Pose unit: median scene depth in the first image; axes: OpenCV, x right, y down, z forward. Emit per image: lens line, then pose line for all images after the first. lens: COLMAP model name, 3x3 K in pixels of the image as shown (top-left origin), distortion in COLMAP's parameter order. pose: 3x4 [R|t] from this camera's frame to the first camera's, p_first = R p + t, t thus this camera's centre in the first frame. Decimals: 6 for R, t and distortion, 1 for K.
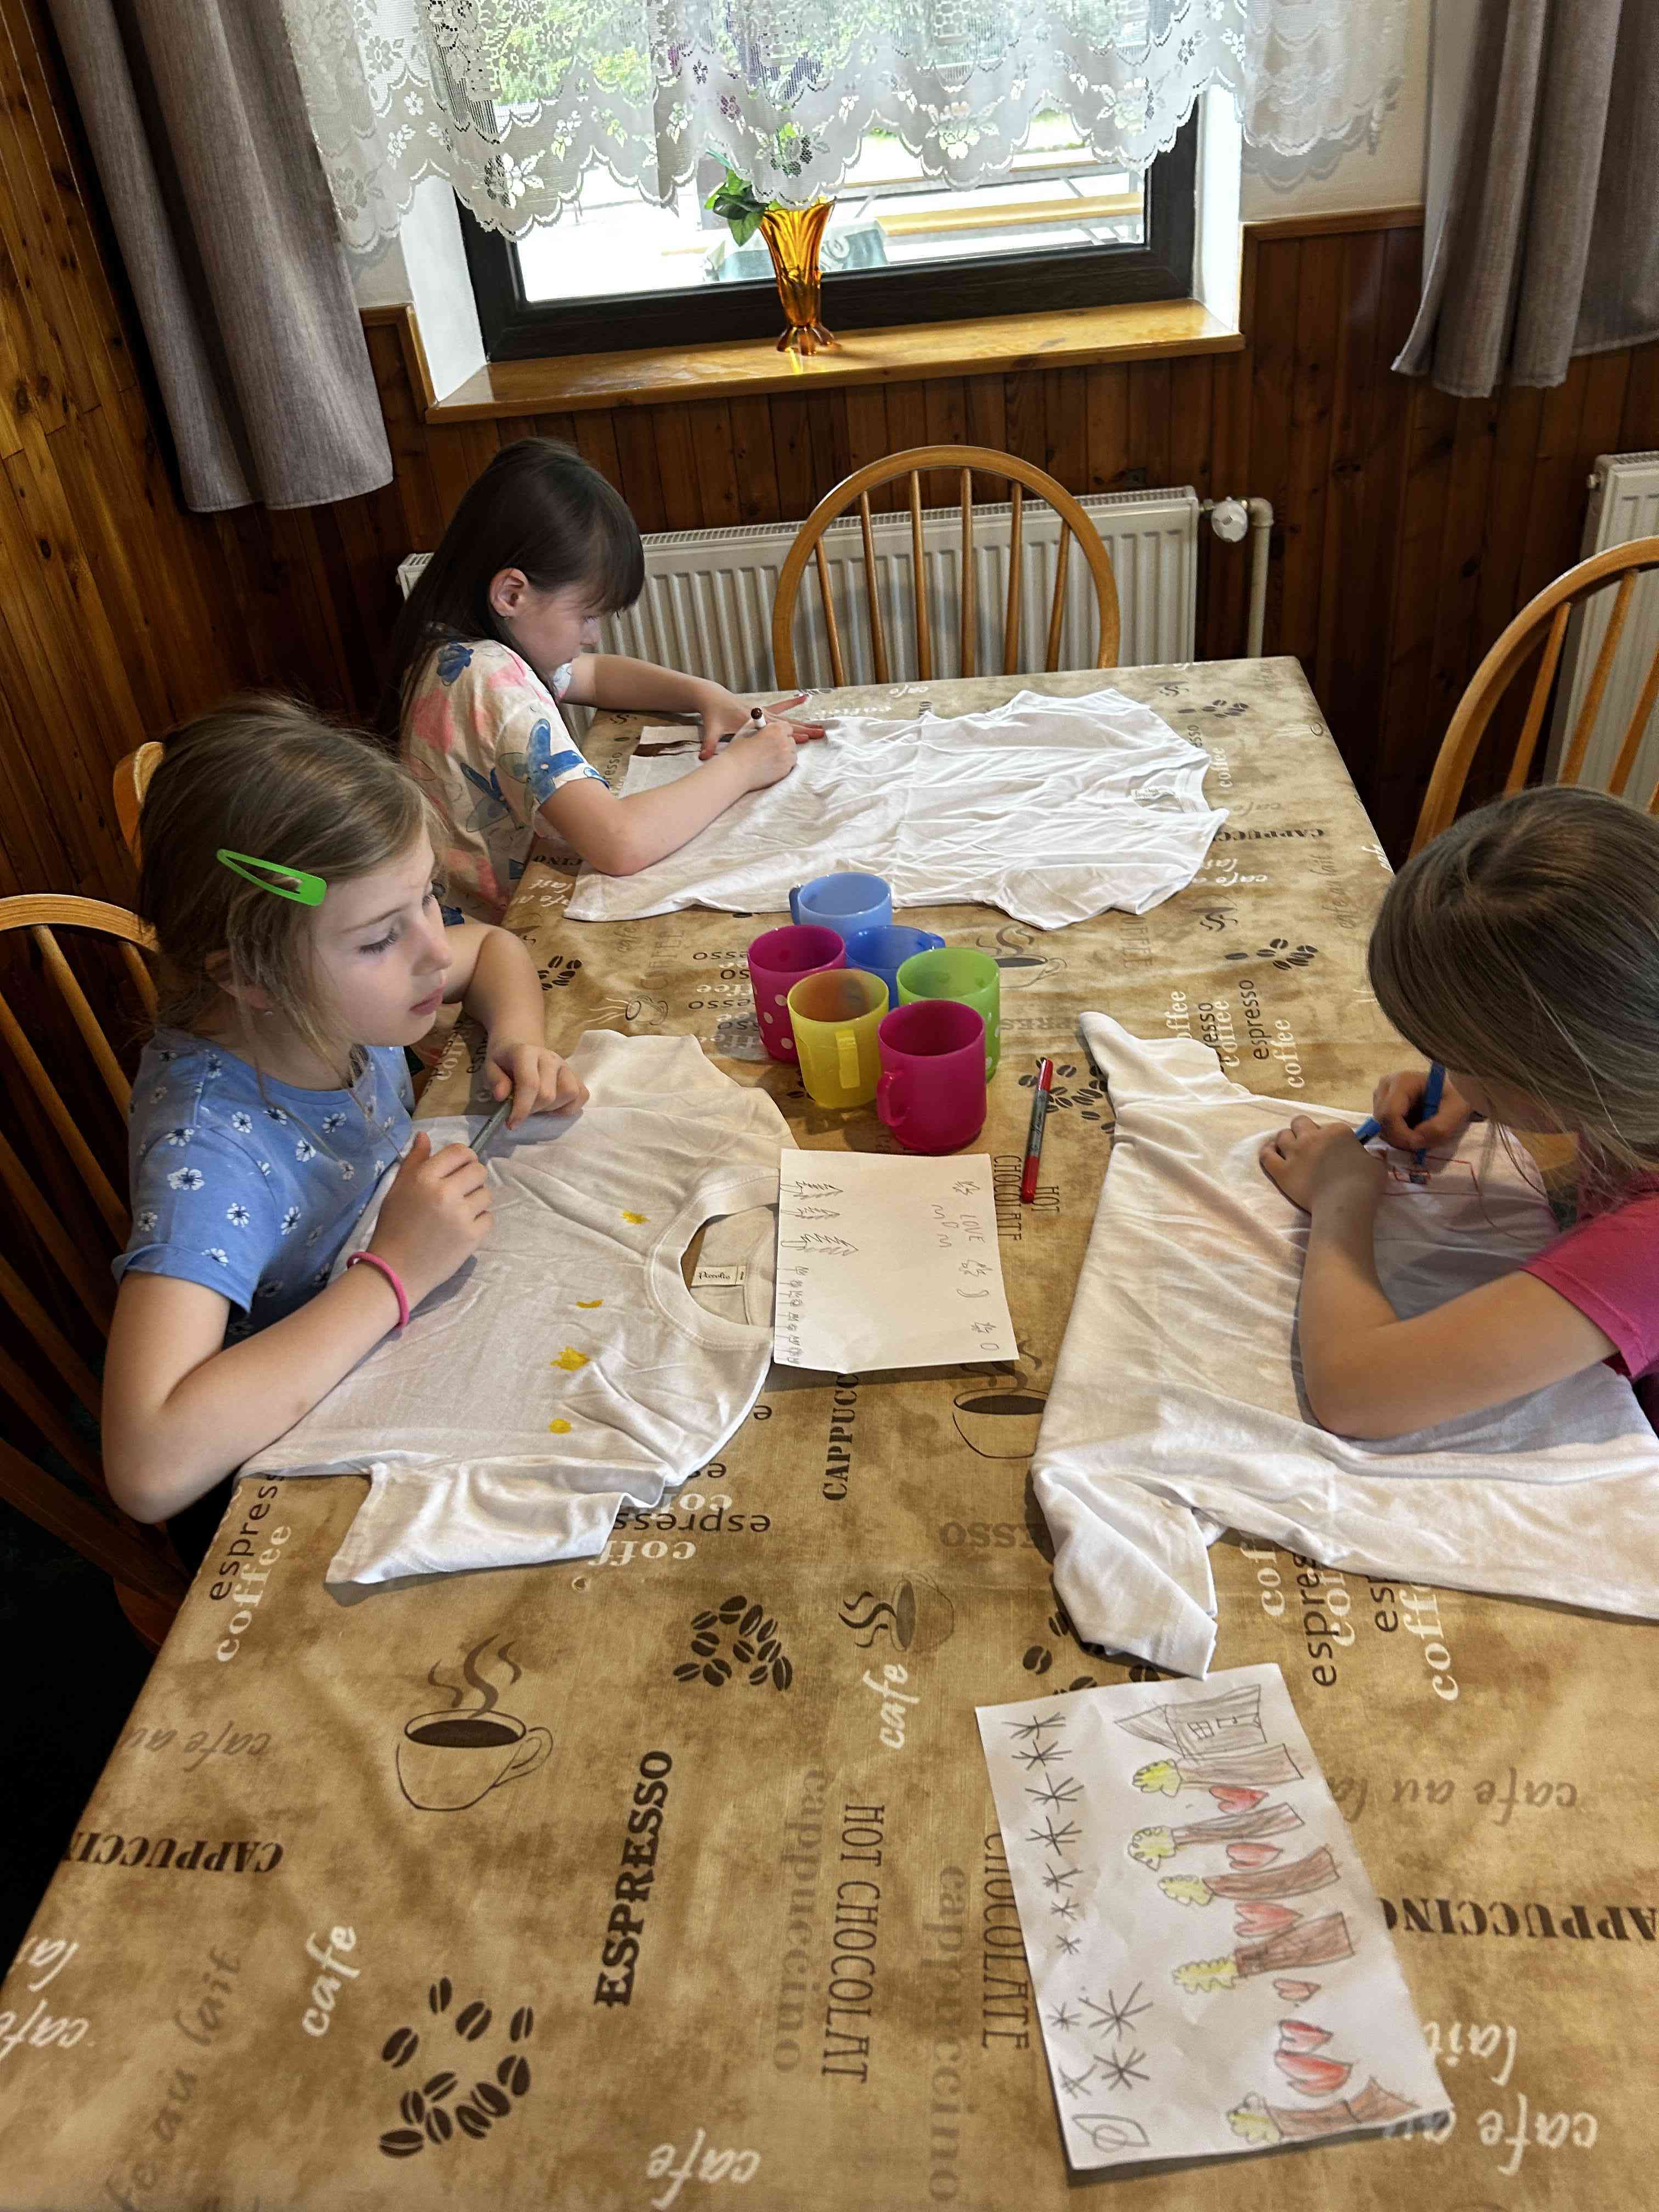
lens RADIAL K [[1674.1, 0, 813.9], [0, 1674.1, 1116.2], [0, 0, 1]] dist [-0.004197, -0.011515]
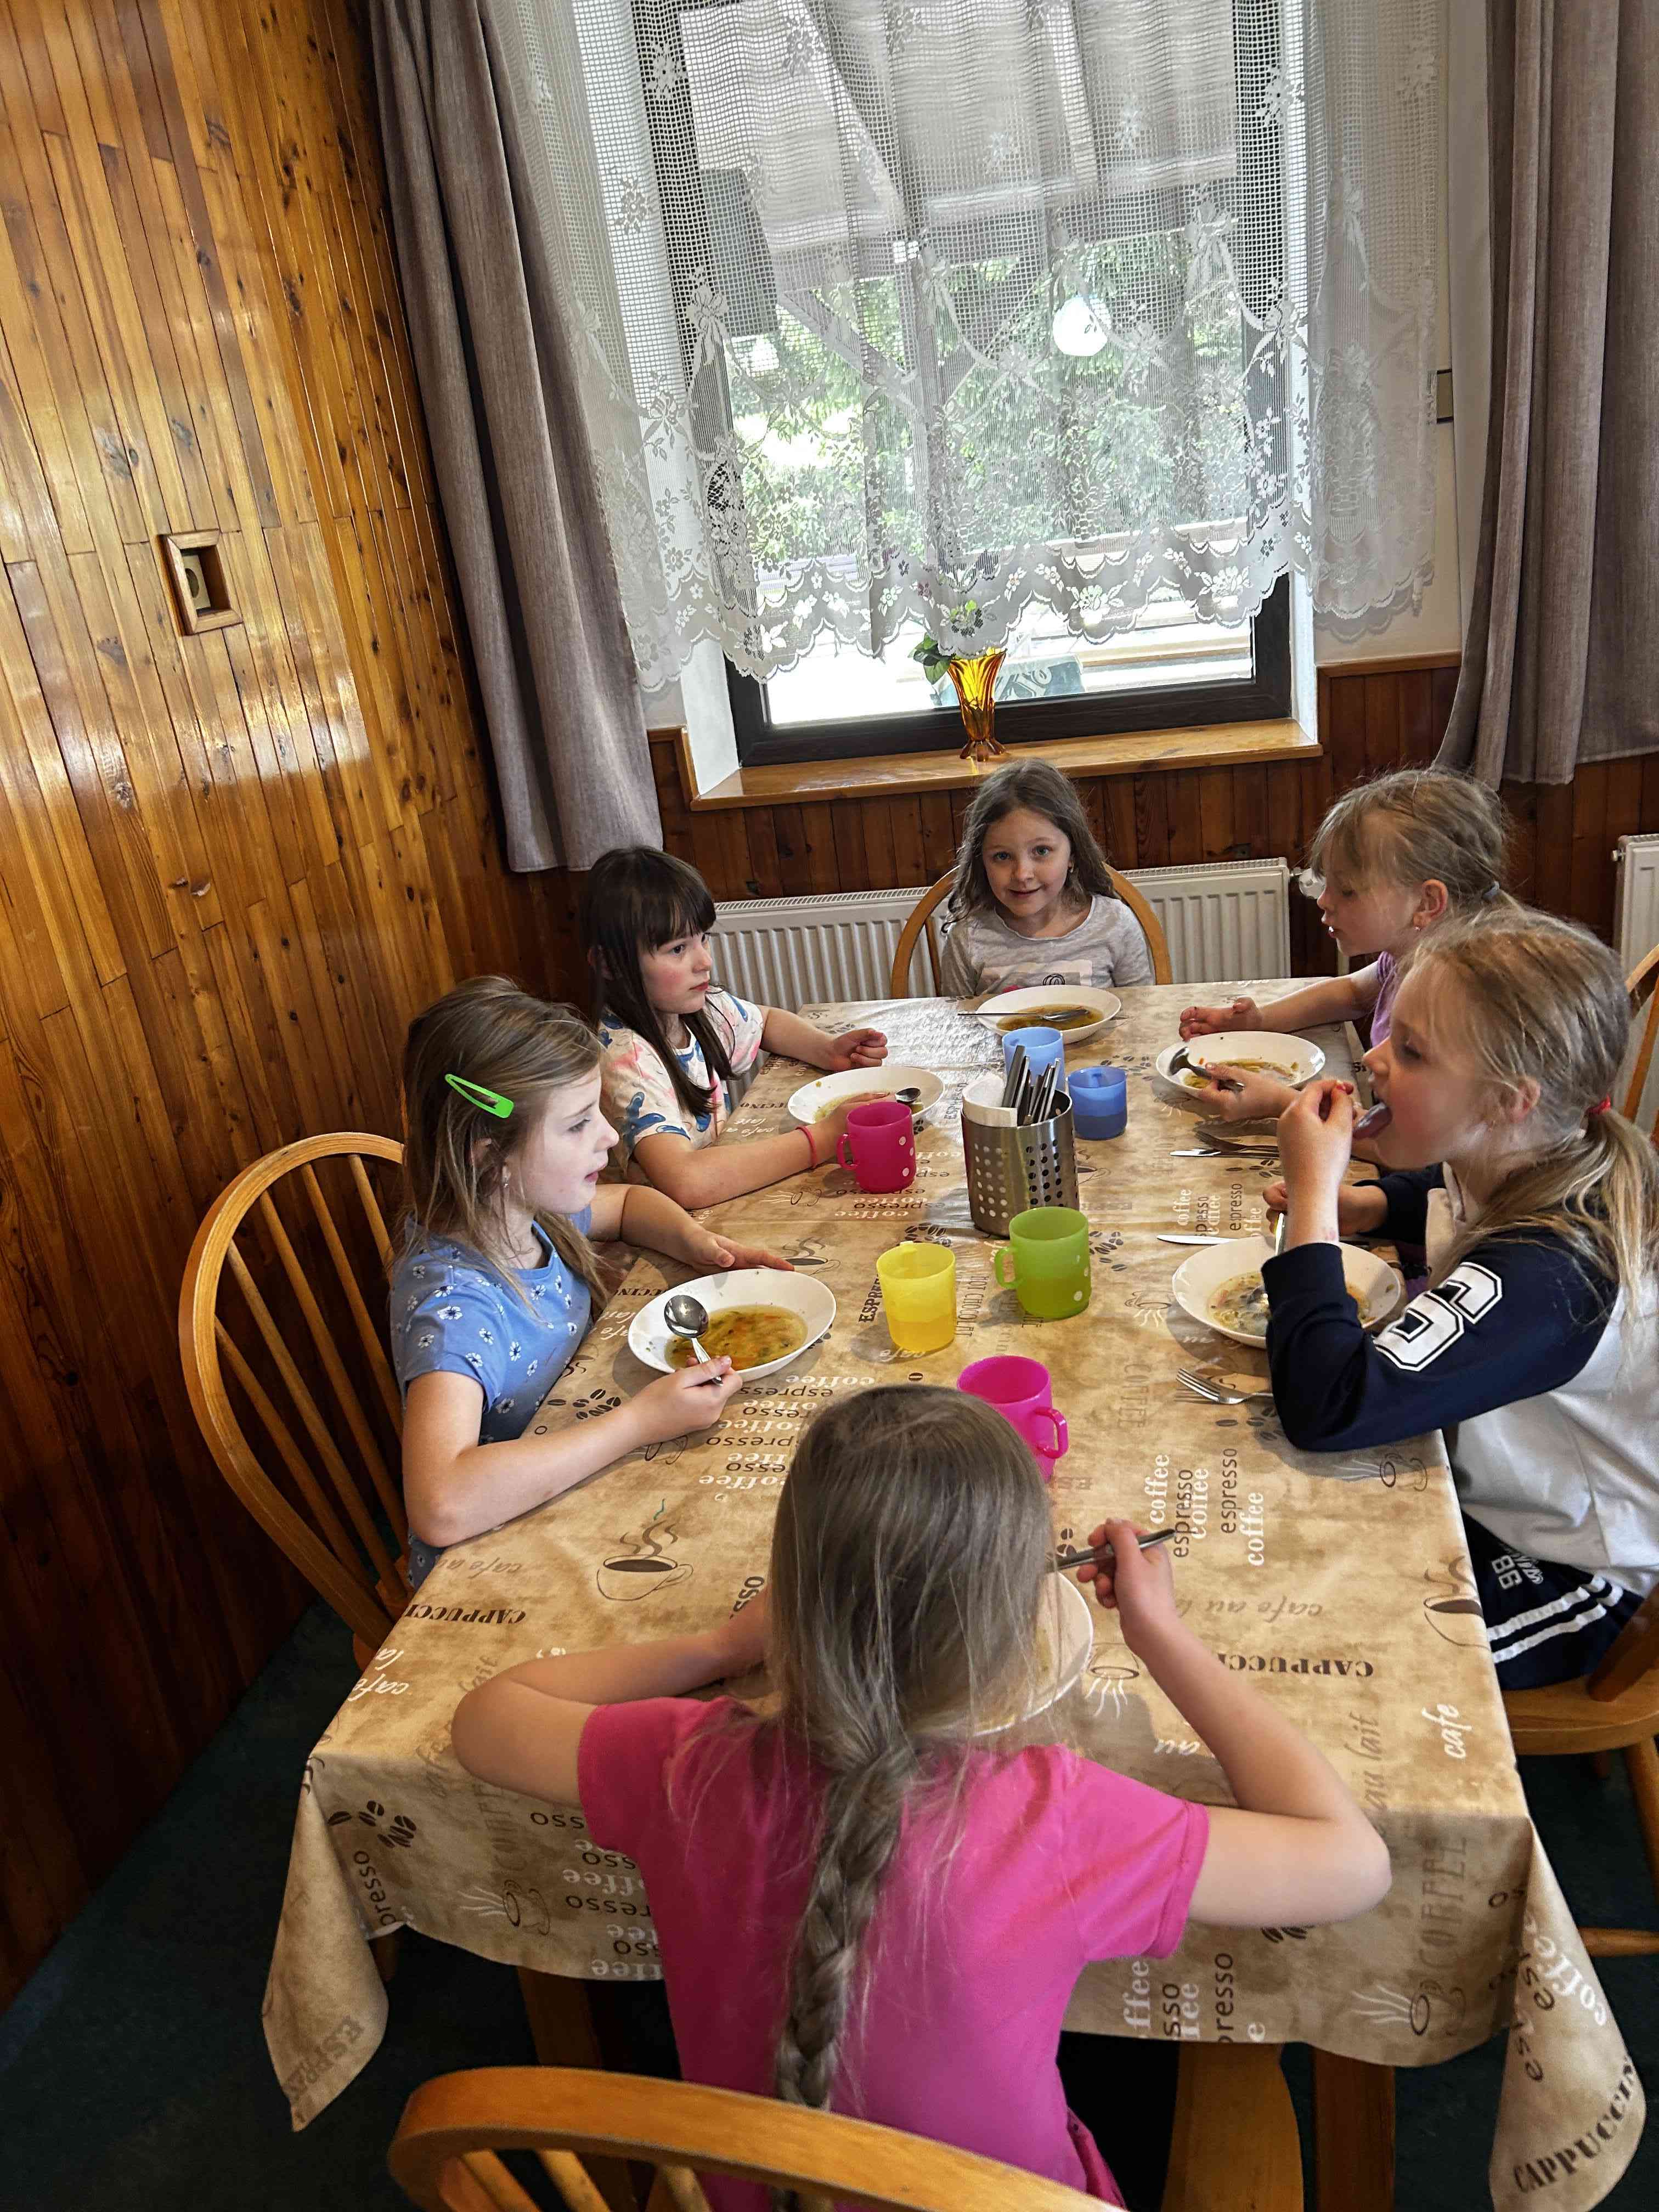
lens RADIAL K [[1624.7, 0, 829.5], [0, 1624.7, 1106.0], [0, 0, 1]] dist [0.030241, -0.191842]
pose [[0.991140, 0.024848, -0.130473, 0.057536], [-0.052381, 0.975851, -0.212066, 0.091427], [0.122052, 0.217021, 0.968507, -0.205110]]
